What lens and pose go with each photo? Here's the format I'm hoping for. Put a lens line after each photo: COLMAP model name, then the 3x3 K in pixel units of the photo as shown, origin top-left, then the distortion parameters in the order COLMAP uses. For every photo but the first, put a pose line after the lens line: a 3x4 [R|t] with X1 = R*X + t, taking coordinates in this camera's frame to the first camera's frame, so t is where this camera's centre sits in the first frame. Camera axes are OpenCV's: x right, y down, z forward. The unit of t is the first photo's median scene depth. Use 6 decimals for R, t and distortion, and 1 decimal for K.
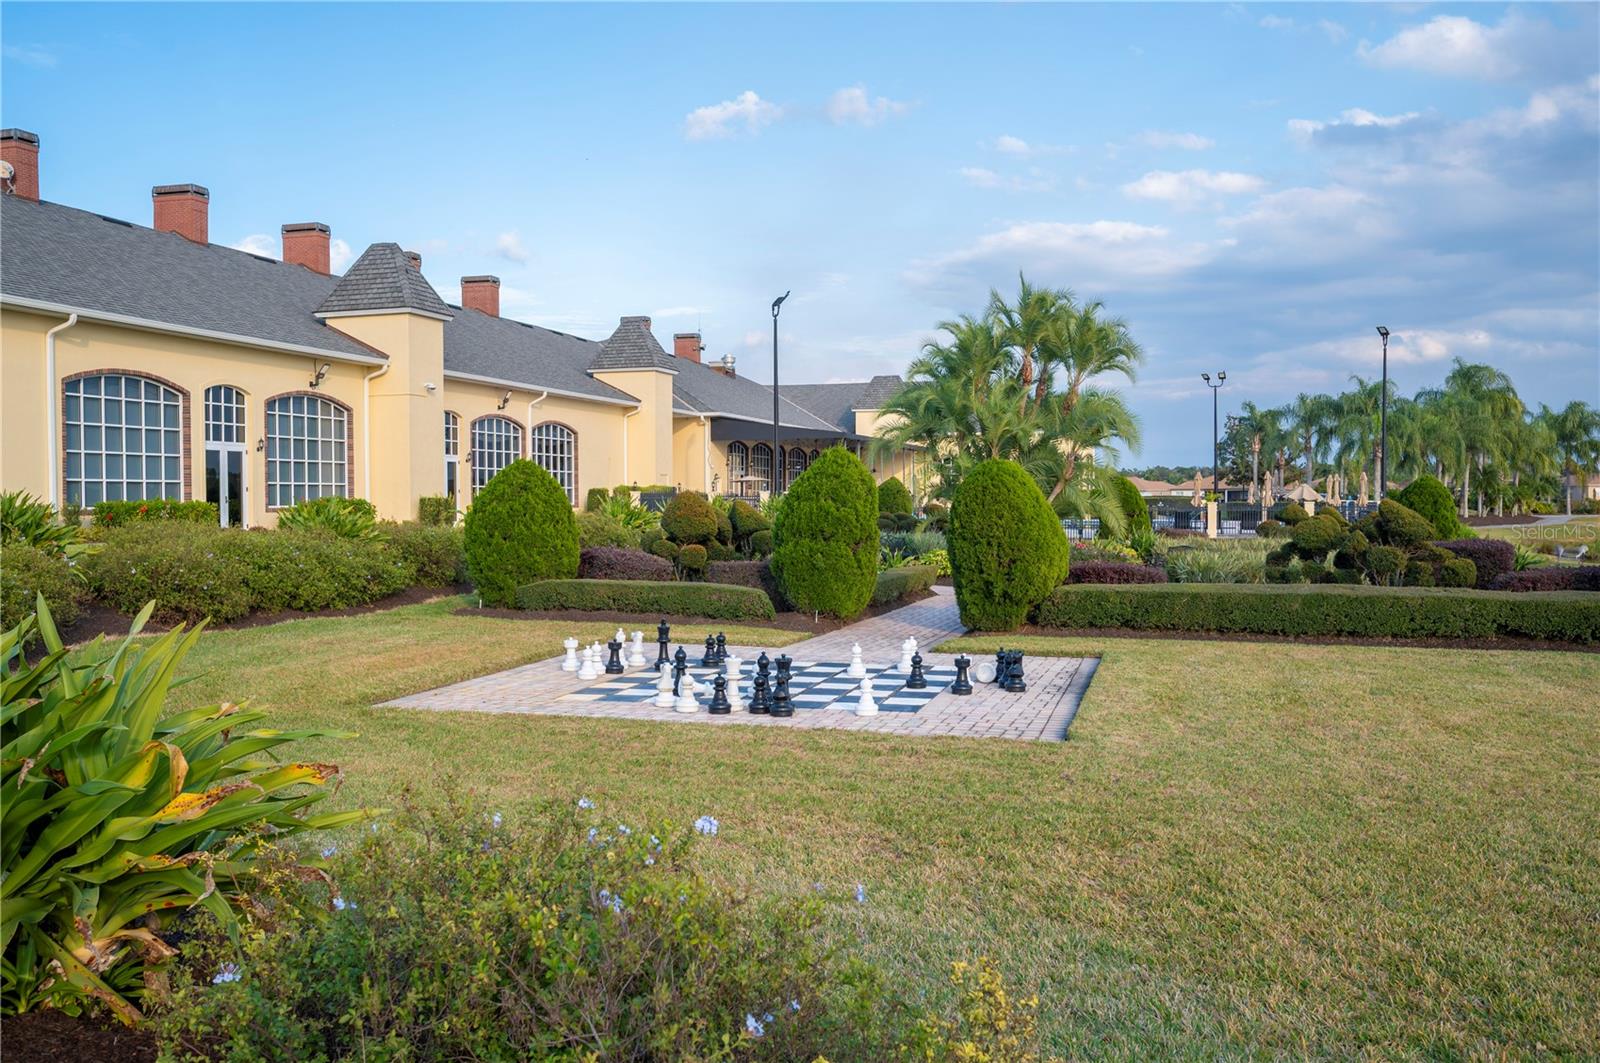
lens RADIAL K [[1321.0, 0, 800.5], [0, 1321.0, 520.0], [0, 0, 1]] dist [-0.026135, 0.005735]
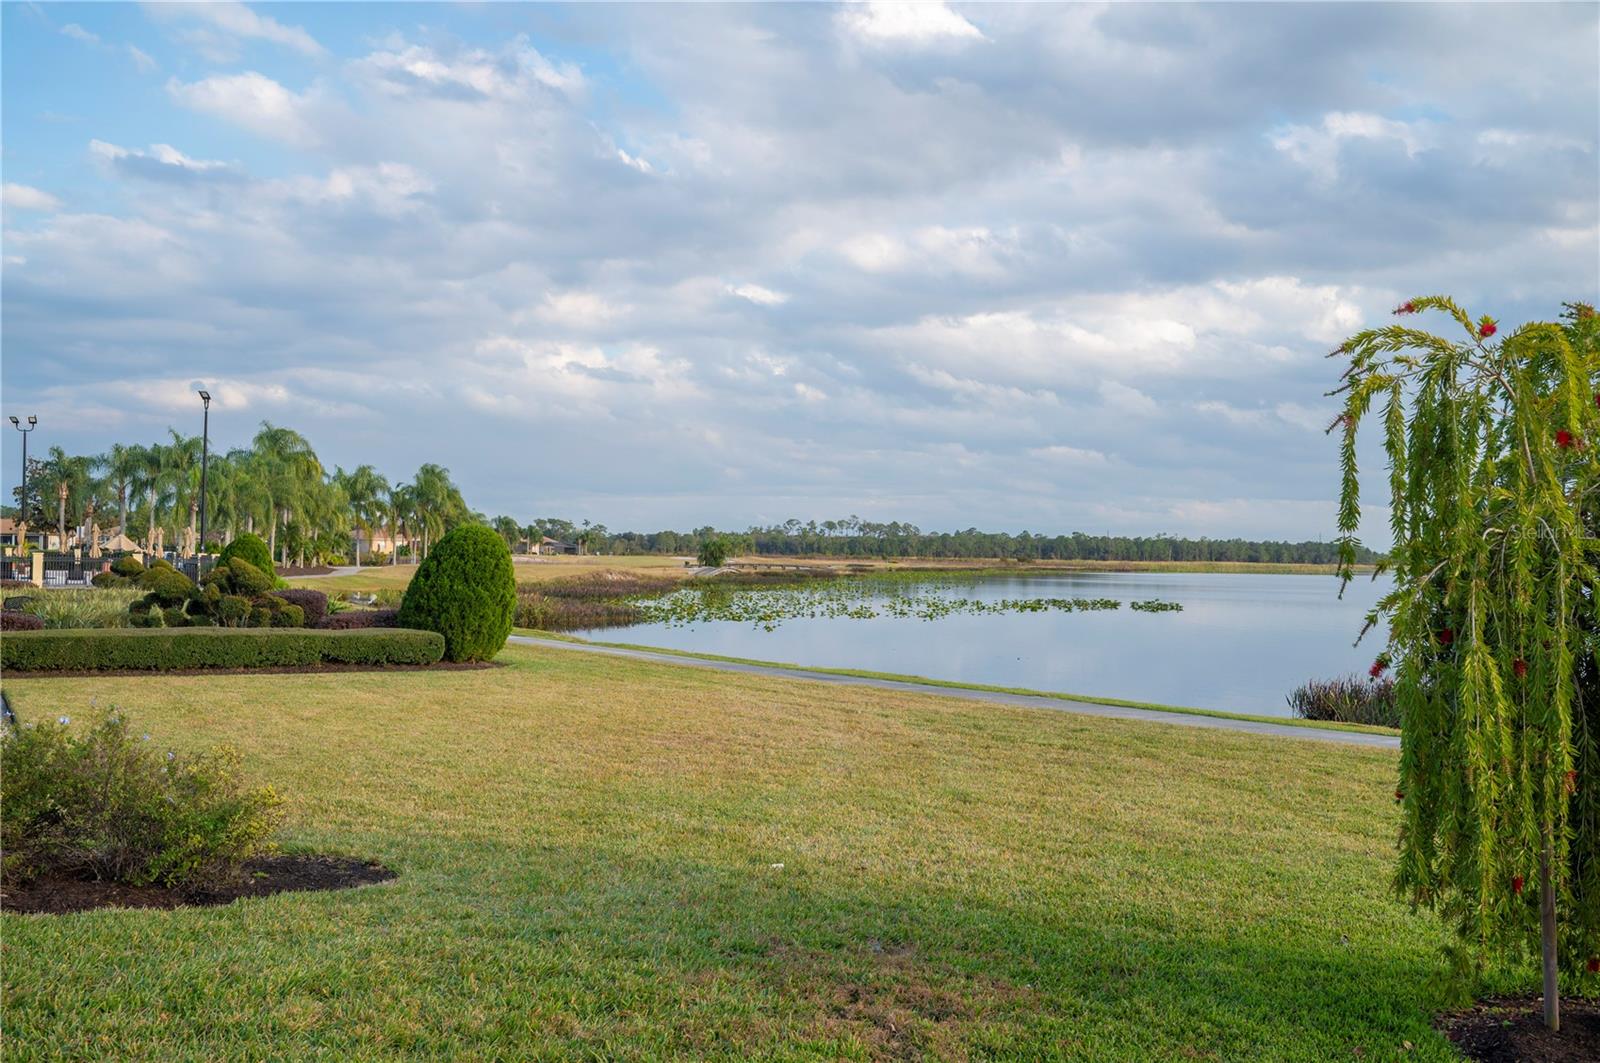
lens RADIAL K [[1355.6, 0, 800.0], [0, 1355.6, 531.5], [0, 0, 1]] dist [-0.000434, 0.001974]
pose [[0.660751, 0.029073, 0.750042, -0.111242], [-0.008821, 0.999481, -0.030971, -0.004052], [-0.750553, 0.013848, 0.660665, -0.166325]]
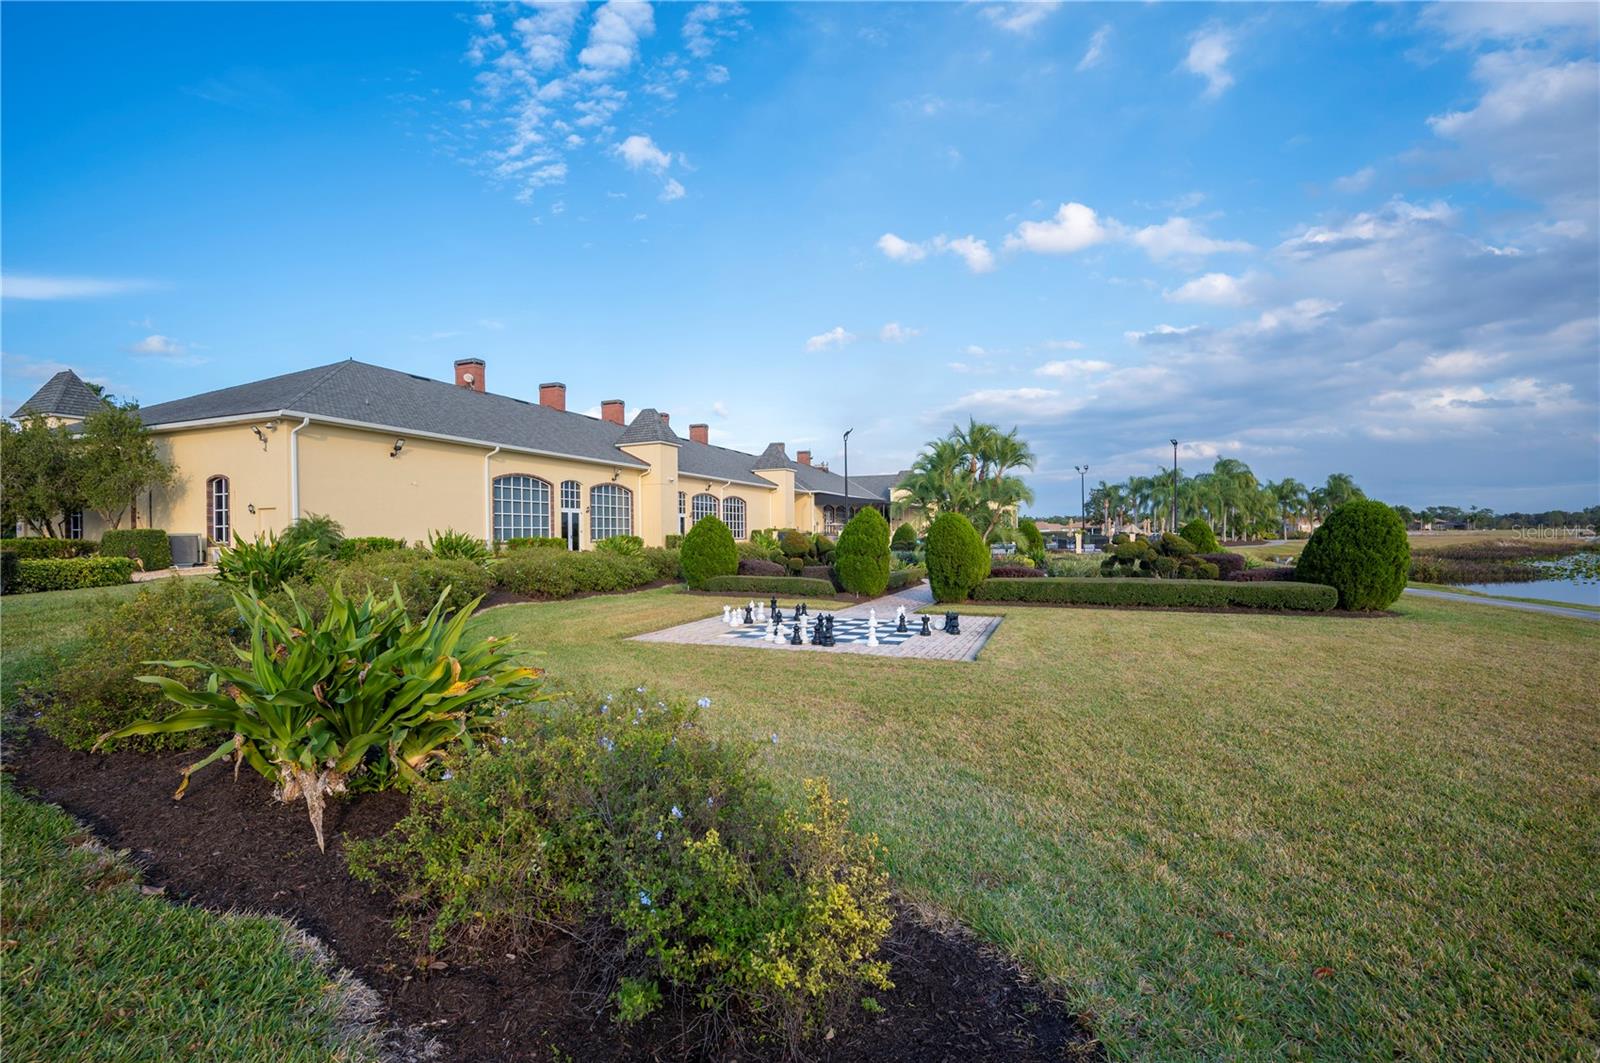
lens RADIAL K [[674.4, 0, 800.0], [0, 674.4, 531.5], [0, 0, 1]] dist [-0.017349, 0.000577]
pose [[0.994824, -0.008073, -0.101289, 0.018682], [0.005943, 0.999755, -0.021309, 0.000520], [0.101436, 0.020597, 0.994629, 0.004094]]
